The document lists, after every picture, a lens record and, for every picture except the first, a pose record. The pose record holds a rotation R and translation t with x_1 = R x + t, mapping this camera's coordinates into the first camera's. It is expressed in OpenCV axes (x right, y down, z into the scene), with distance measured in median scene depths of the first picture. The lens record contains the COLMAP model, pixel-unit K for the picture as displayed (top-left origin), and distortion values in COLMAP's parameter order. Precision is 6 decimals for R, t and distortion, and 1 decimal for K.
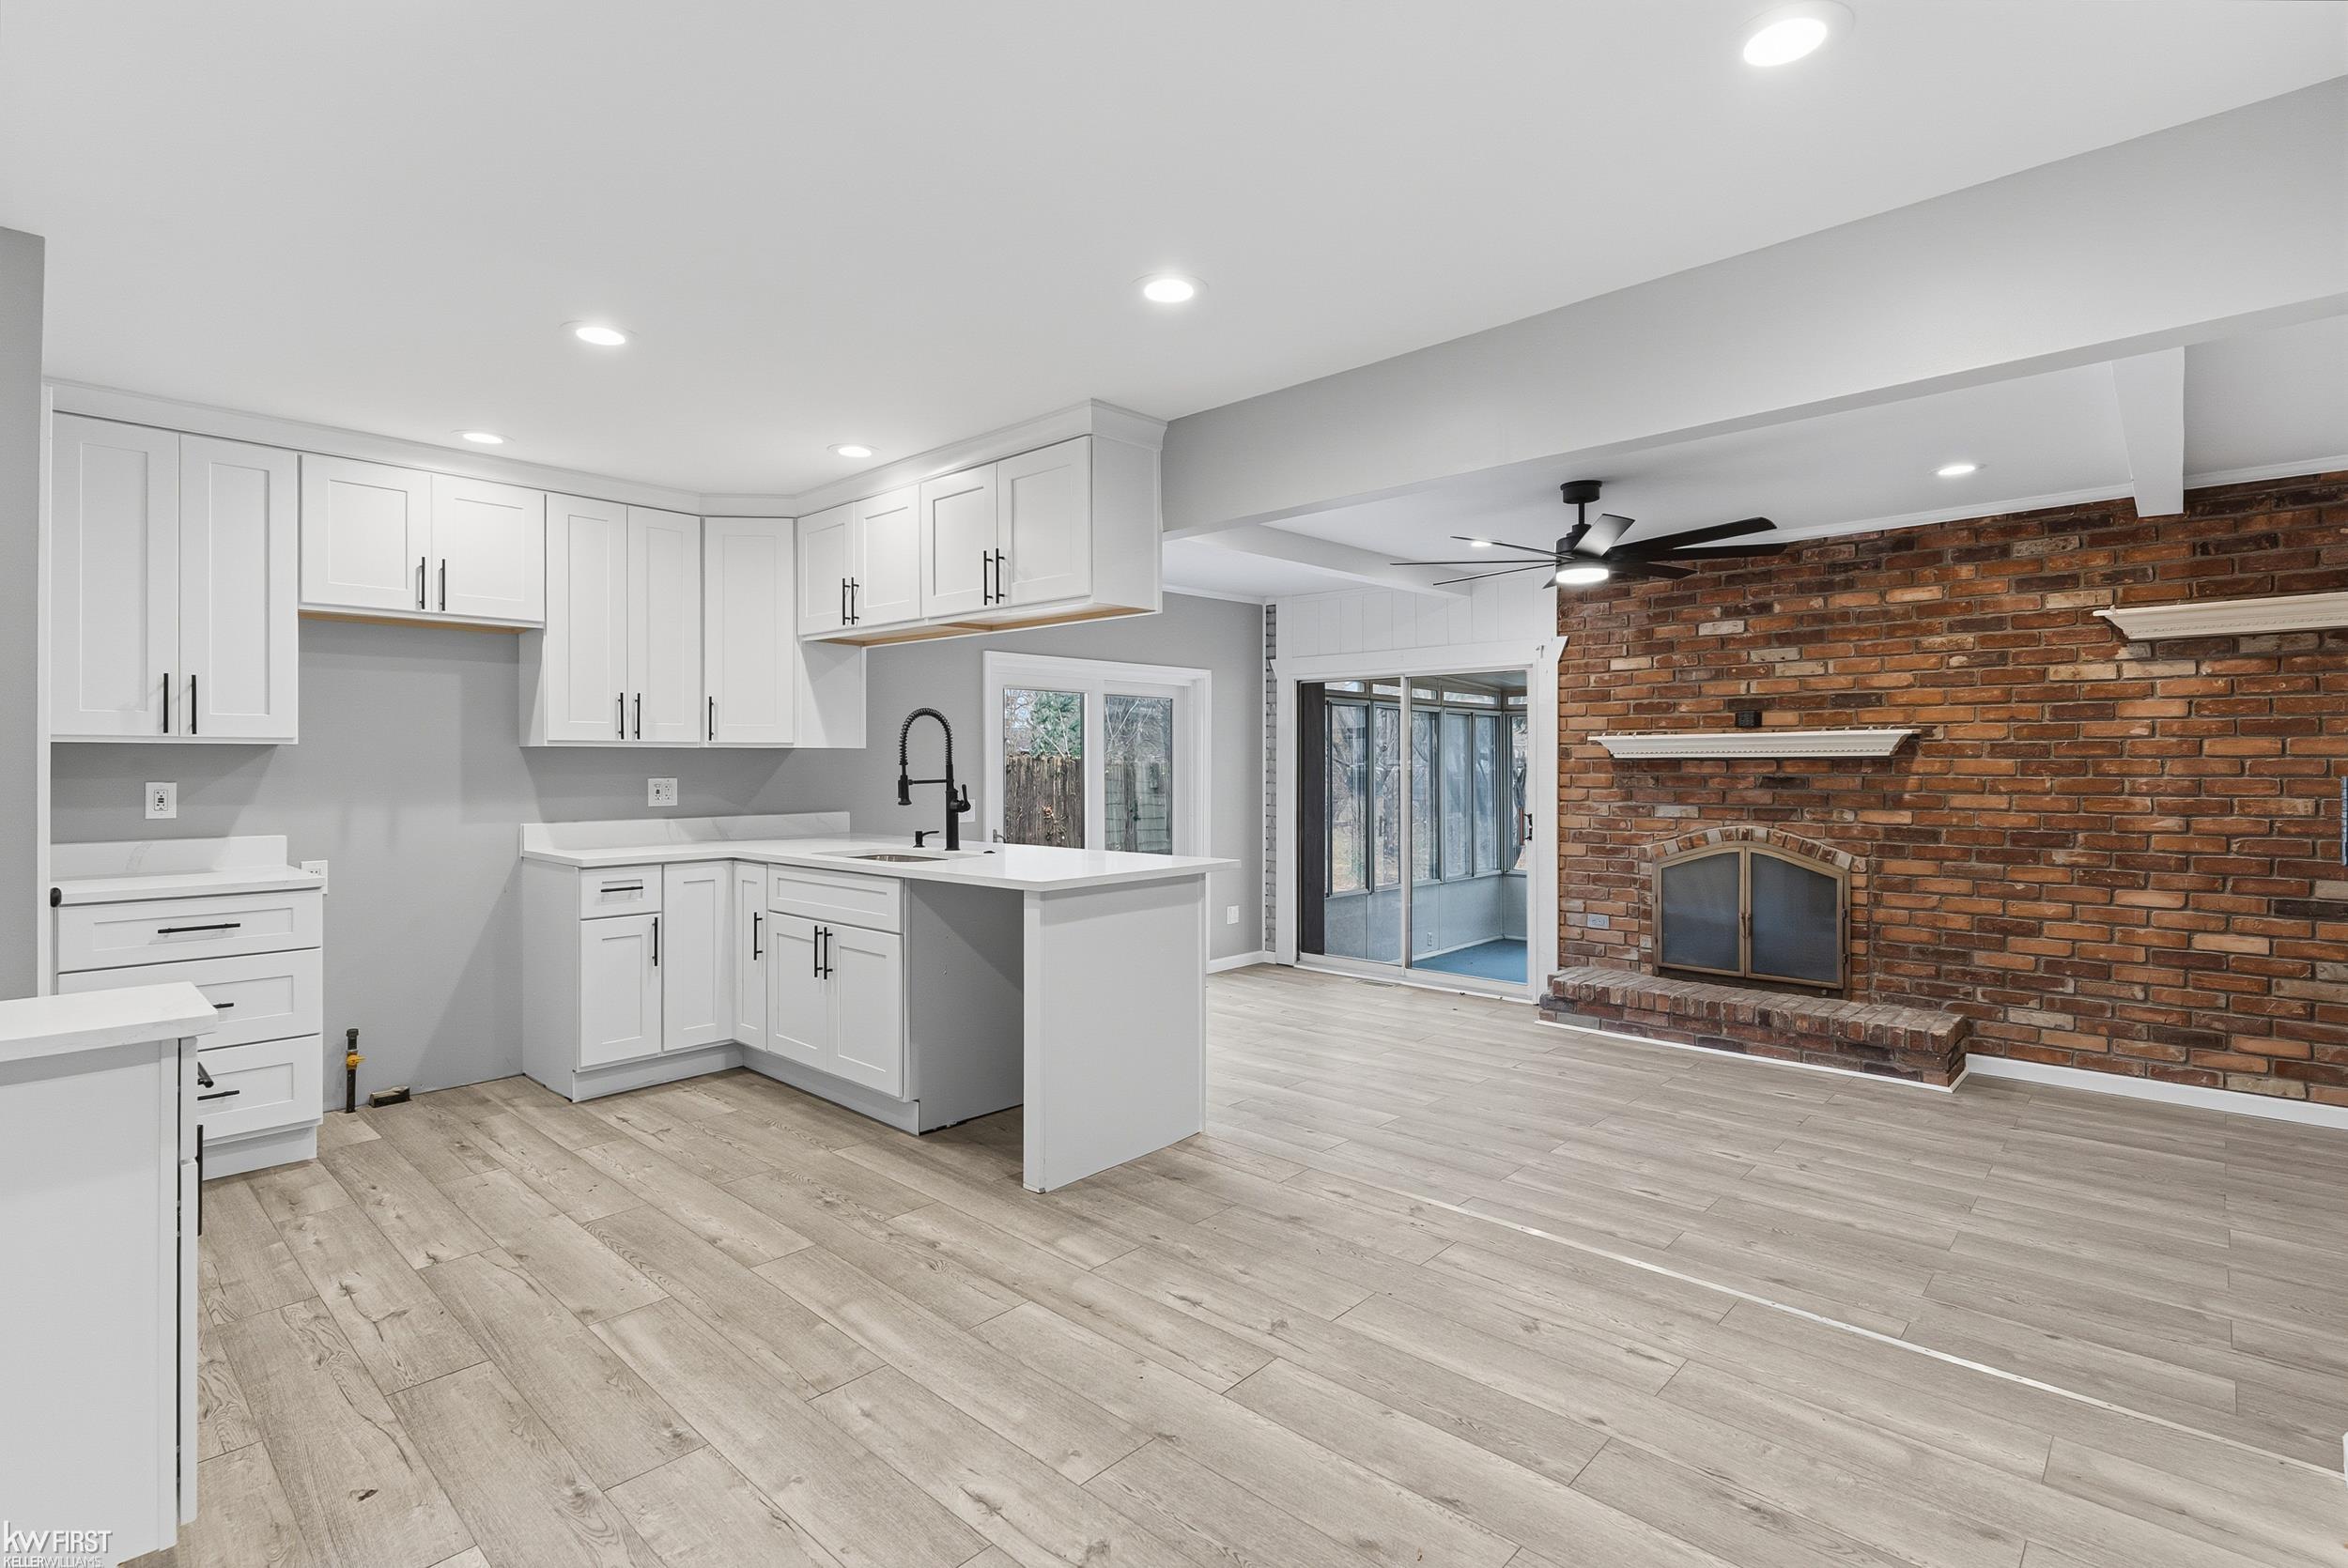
lens RADIAL K [[1118.0, 0, 1174.0], [0, 1118.0, 784.0], [0, 0, 1]] dist [0.001443, 0.000284]
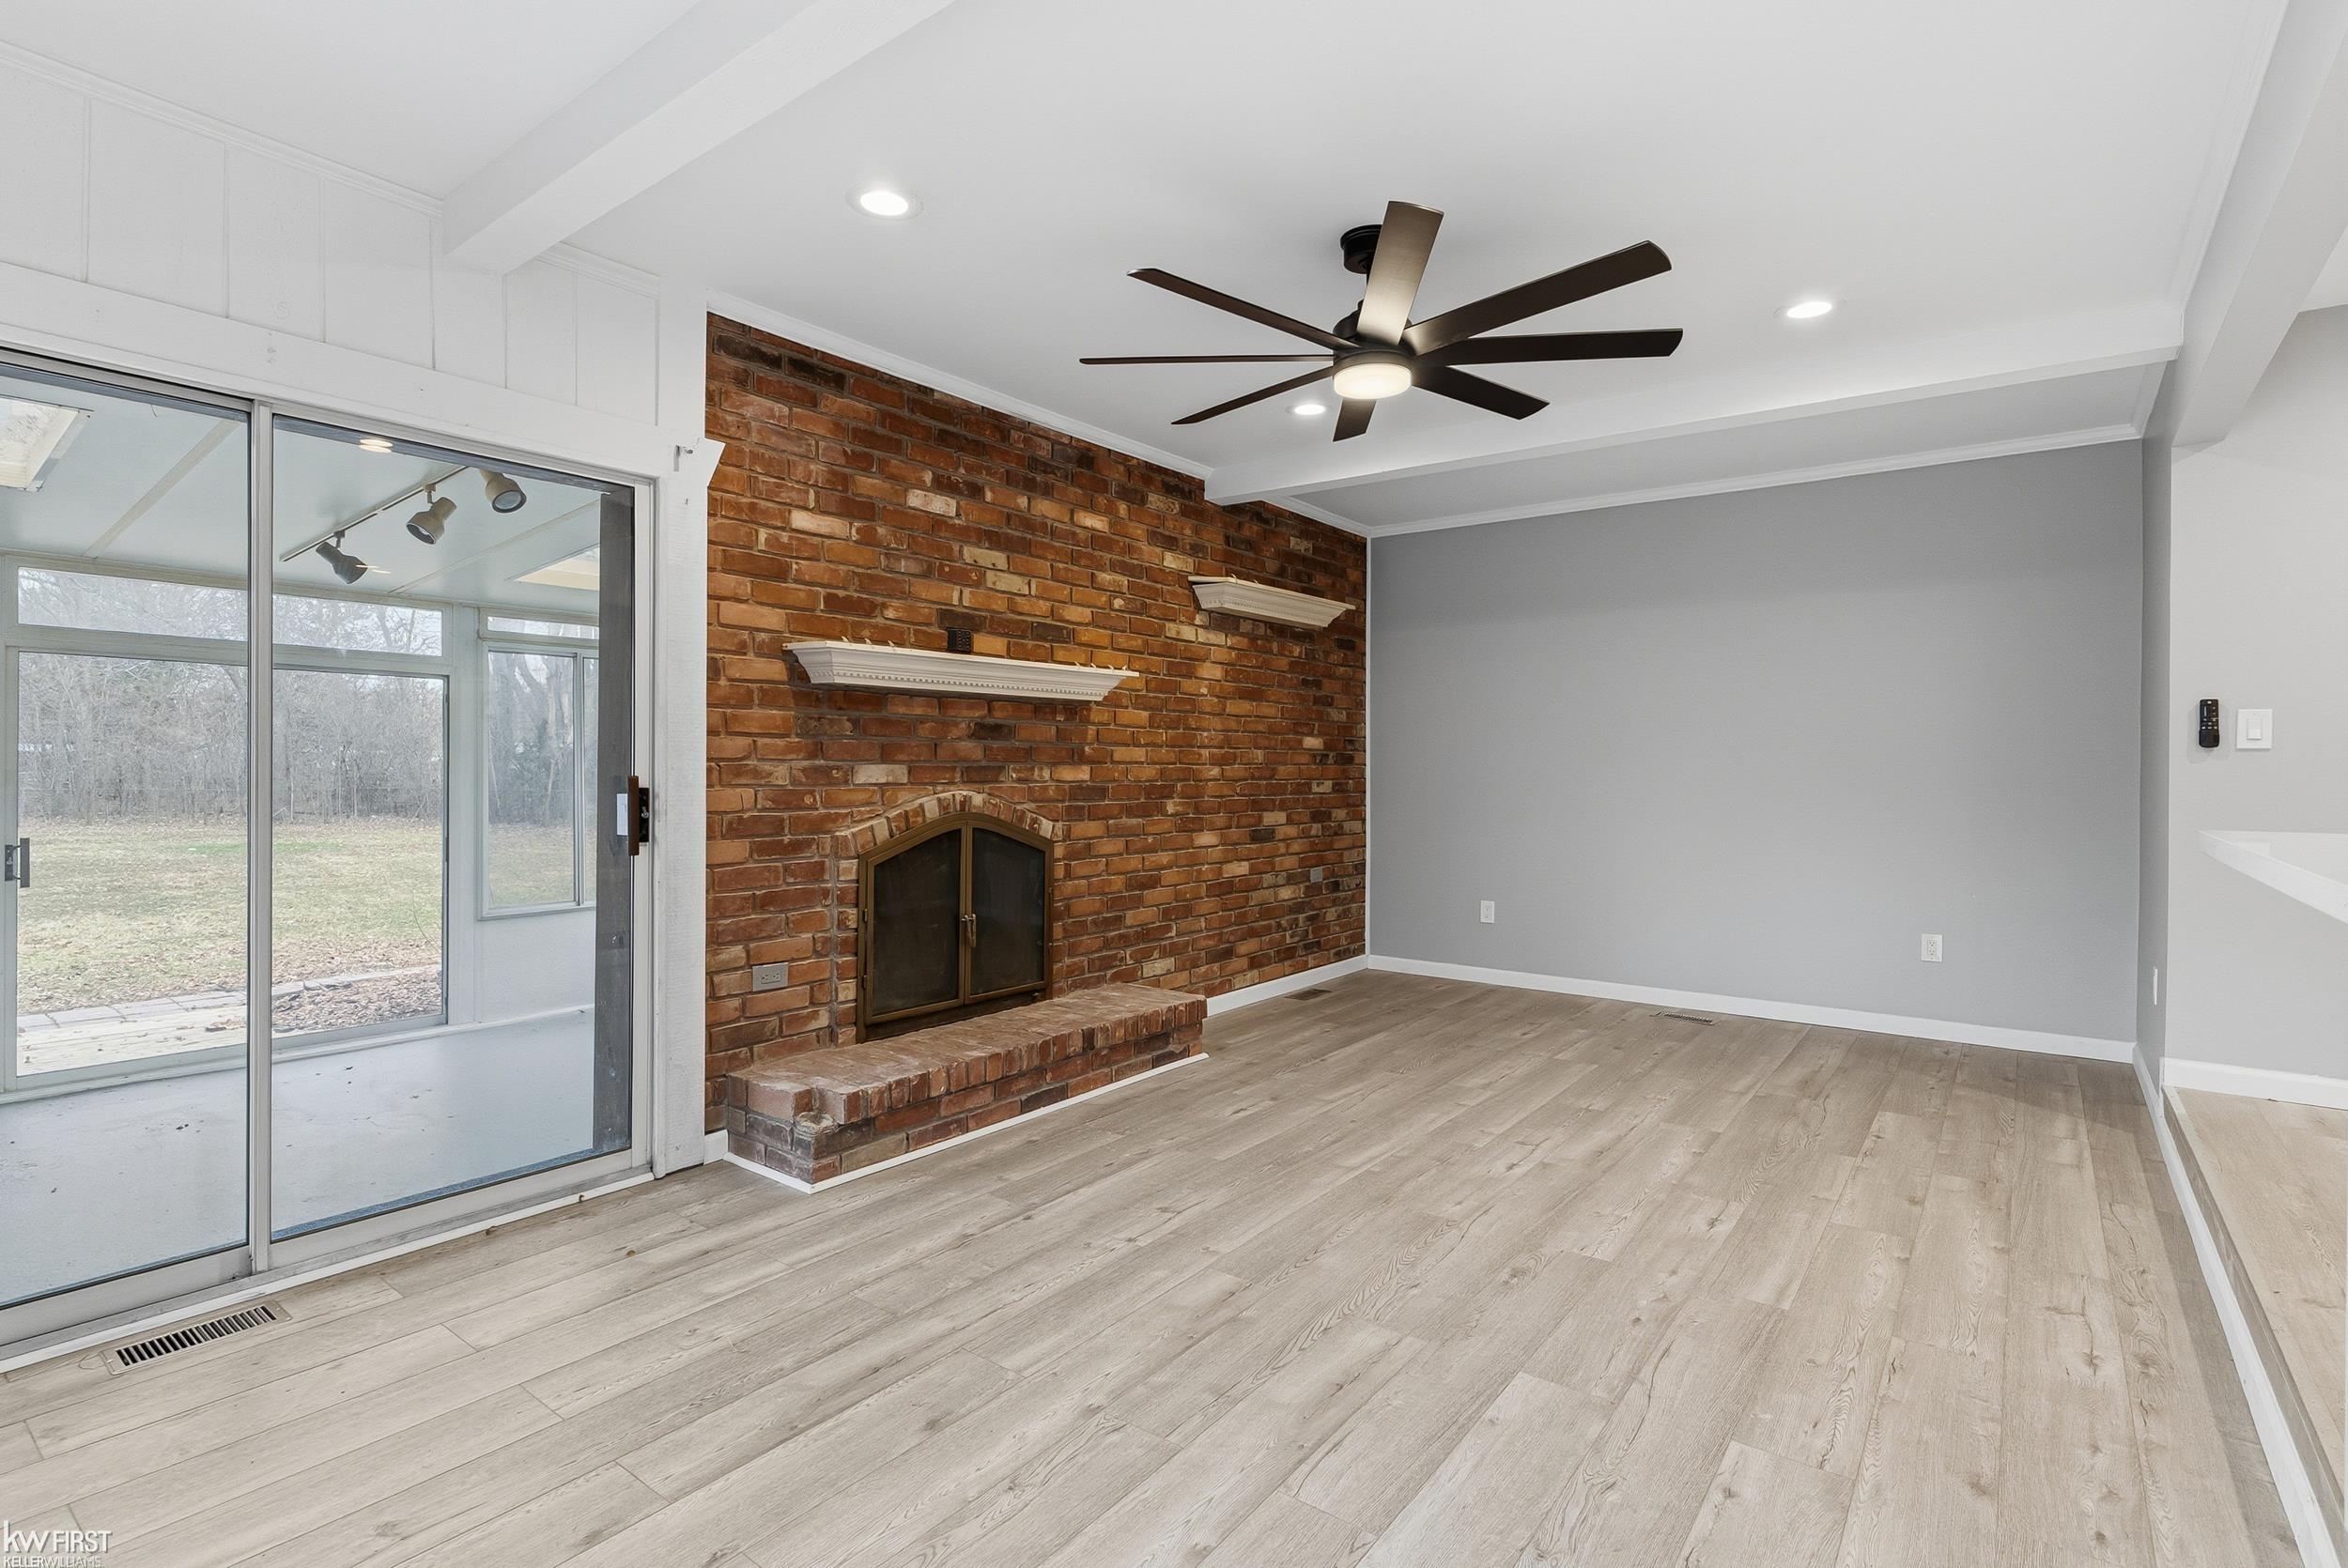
lens RADIAL K [[1118.0, 0, 1174.0], [0, 1118.0, 784.0], [0, 0, 1]] dist [0.001443, 0.000284]
pose [[-0.088672, -0.011608, 0.995993, -0.226382], [0.017079, 0.999767, 0.013173, 0.028026], [-0.995914, 0.018179, -0.088453, 1.013350]]
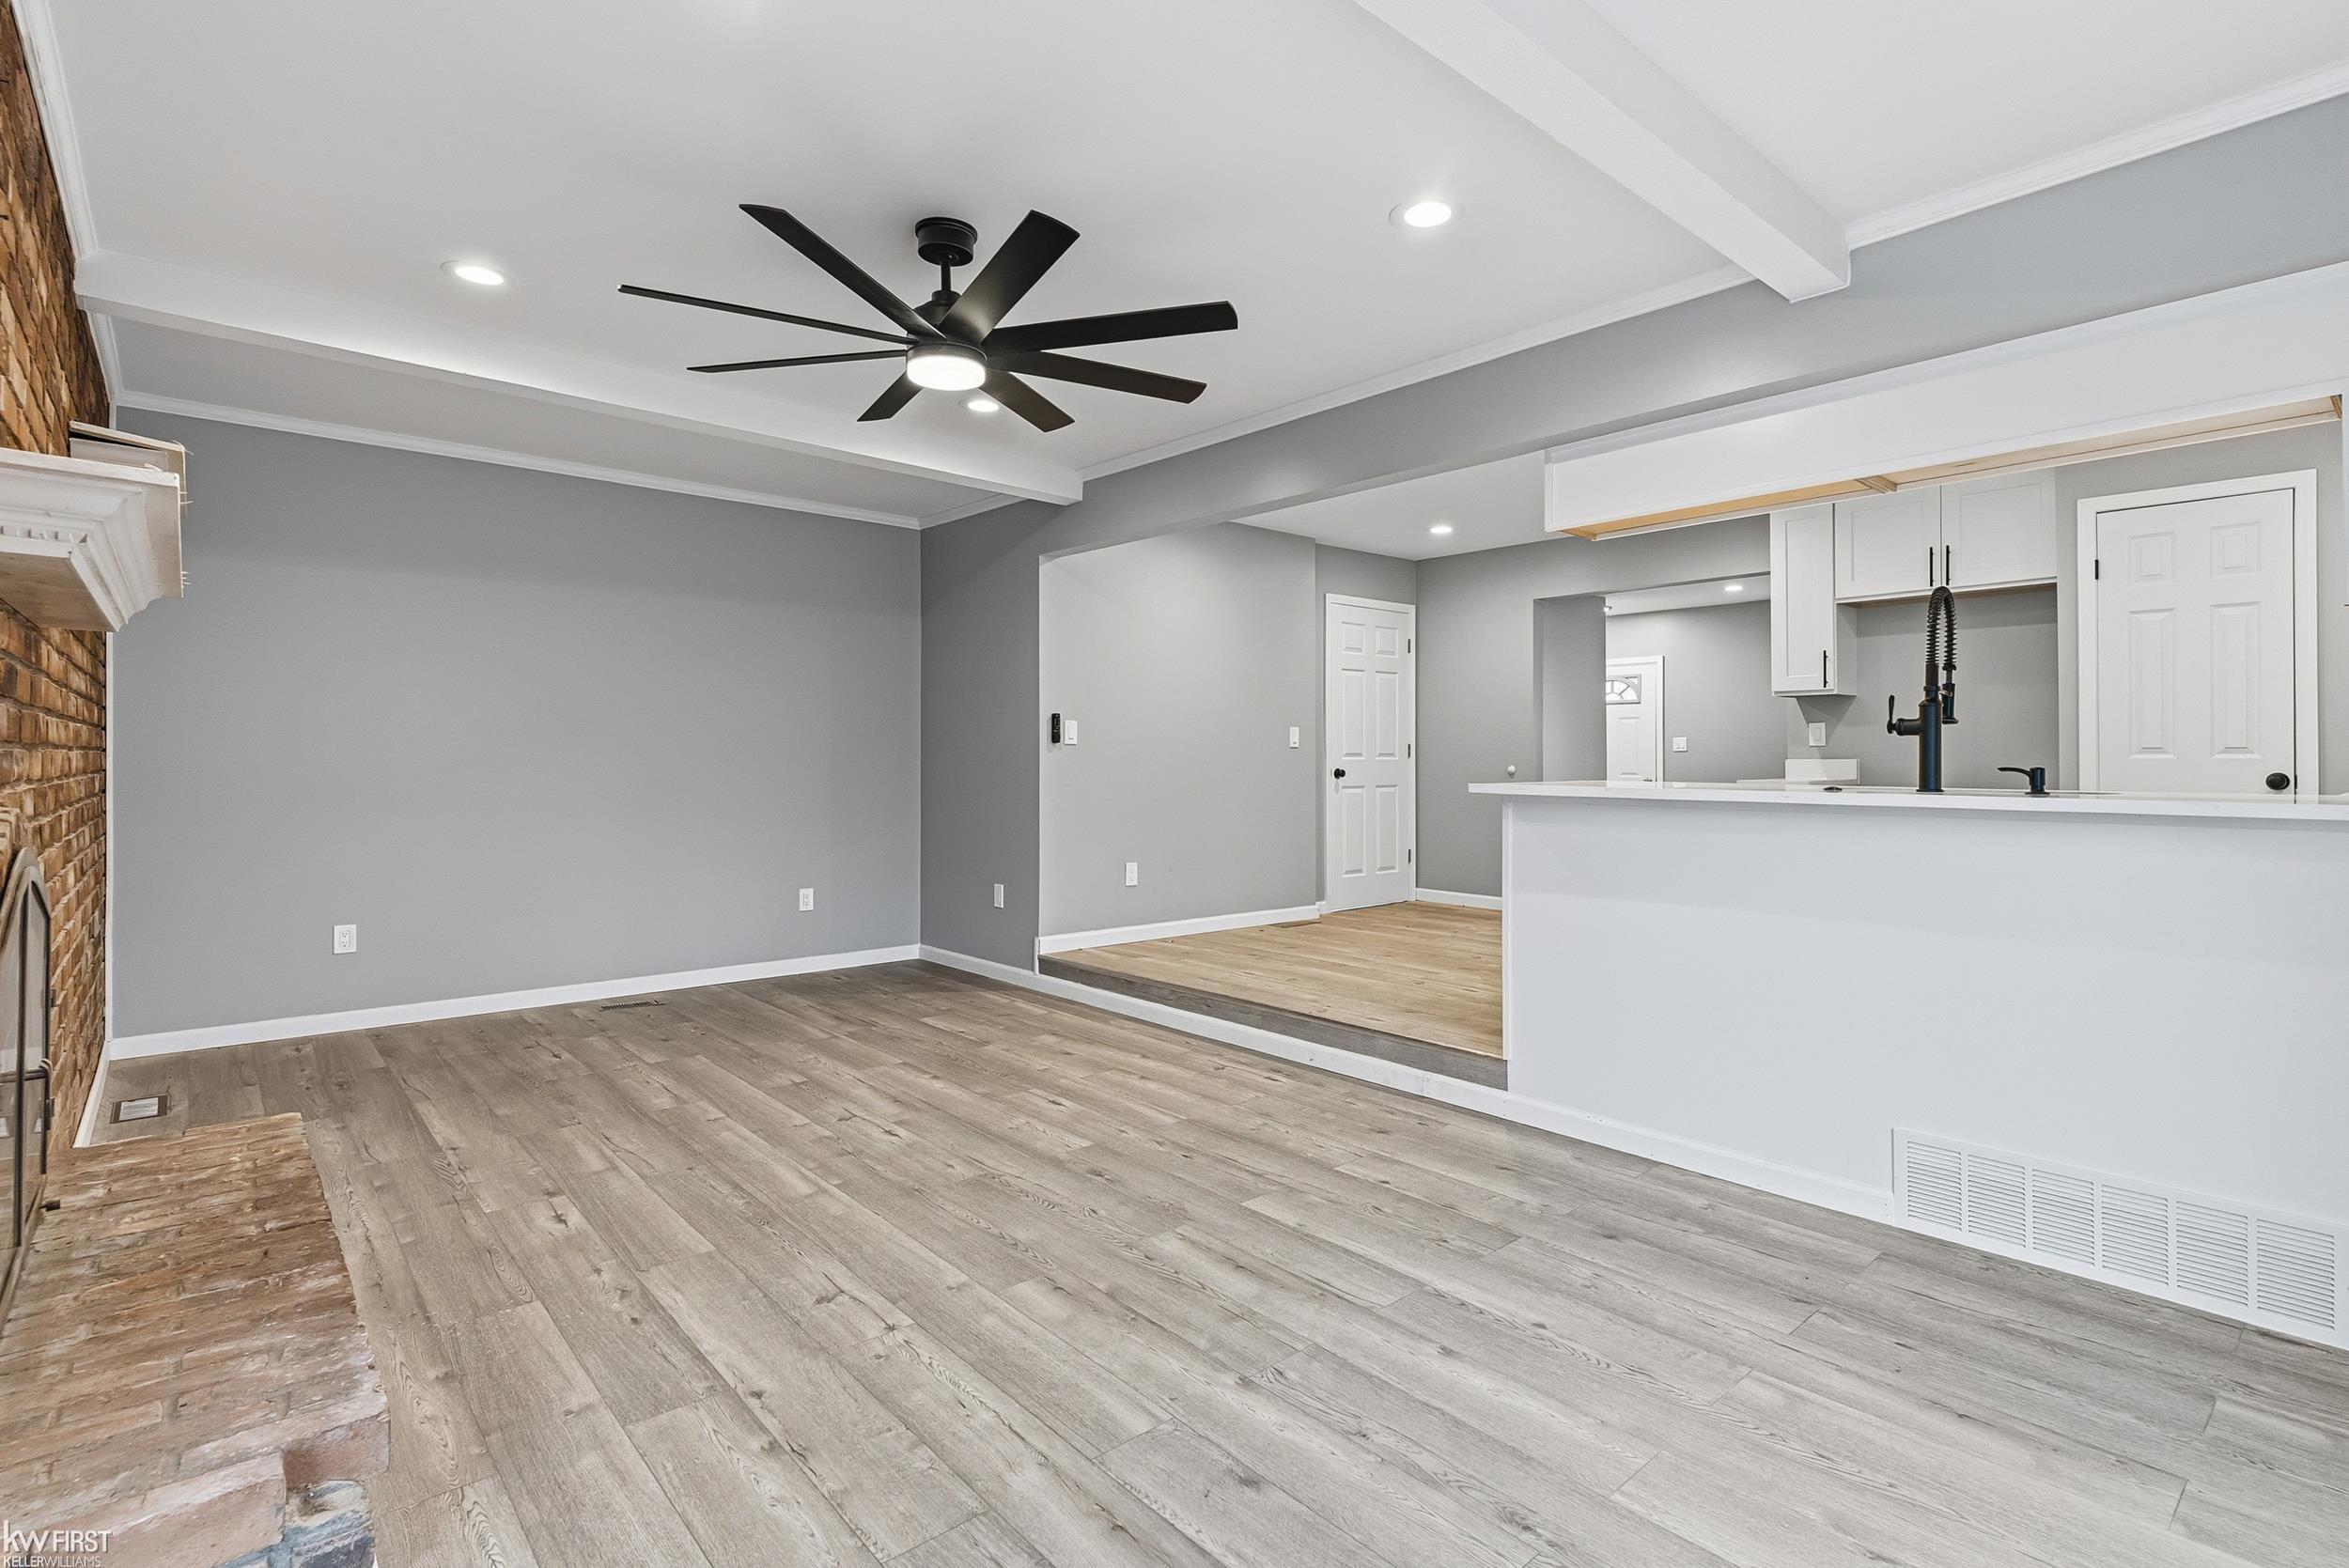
lens RADIAL K [[1121.3, 0, 1162.7], [0, 1121.3, 748.5], [0, 0, 1]] dist [0.000688, 0.000178]
pose [[-0.993451, -0.000957, 0.114253, 0.147580], [0.000063, 0.999960, 0.008923, 0.021549], [-0.114257, 0.008872, -0.993412, 1.411143]]
